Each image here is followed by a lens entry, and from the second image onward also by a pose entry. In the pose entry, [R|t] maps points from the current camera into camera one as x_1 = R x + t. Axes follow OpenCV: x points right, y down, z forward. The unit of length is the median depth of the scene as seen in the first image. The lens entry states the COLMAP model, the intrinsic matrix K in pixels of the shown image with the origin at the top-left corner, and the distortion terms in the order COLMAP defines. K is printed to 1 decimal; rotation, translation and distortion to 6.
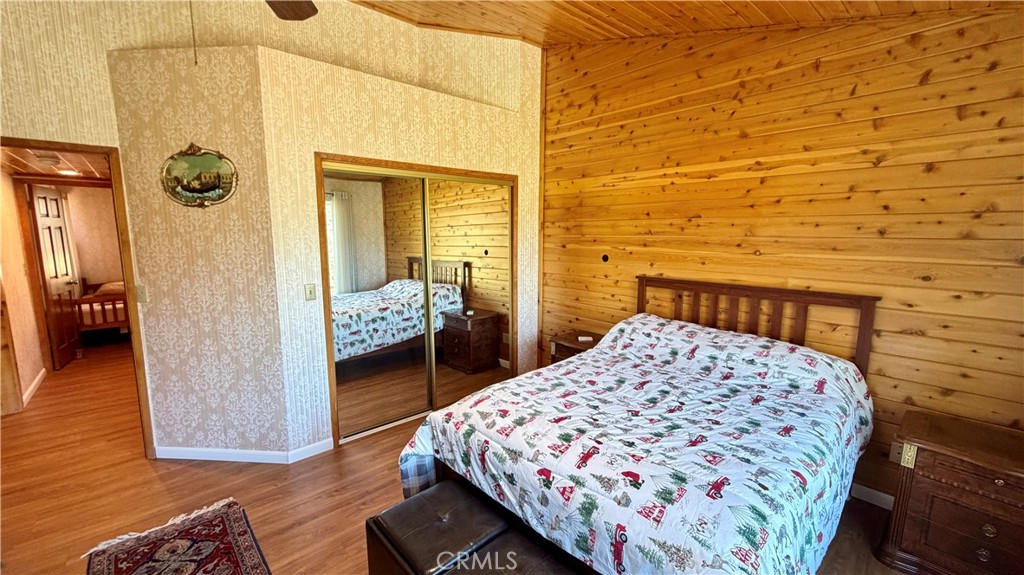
lens RADIAL K [[408.7, 0, 507.1], [0, 408.7, 287.3], [0, 0, 1]] dist [0.000681, -0.000123]
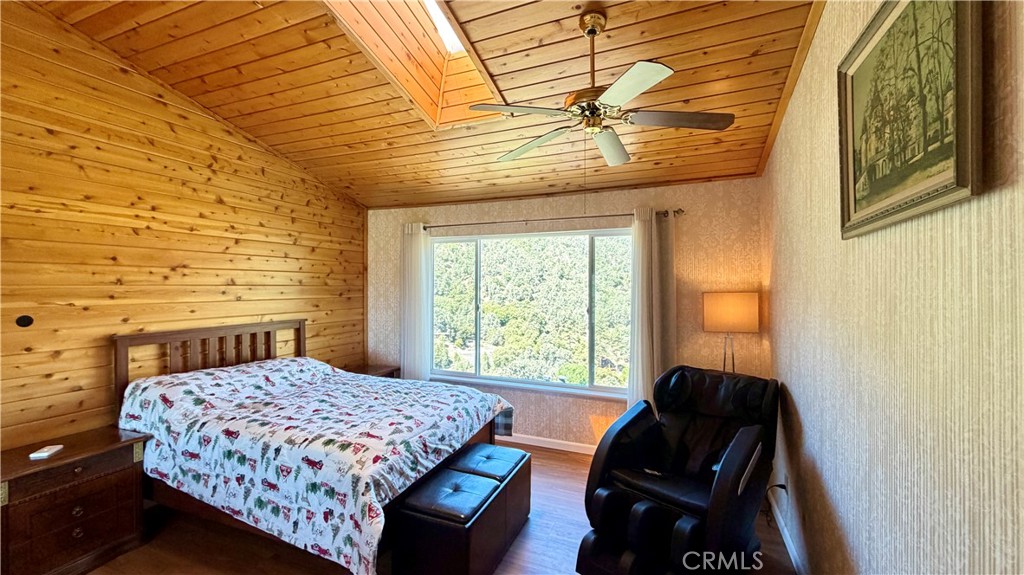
lens RADIAL K [[408.7, 0, 511.0], [0, 408.7, 285.1], [0, 0, 1]] dist [0.000681, -0.000123]
pose [[-0.434416, -0.004476, 0.900701, -0.989938], [0.116435, 0.991318, 0.061084, -0.116217], [-0.893155, 0.131409, -0.430123, 0.891185]]
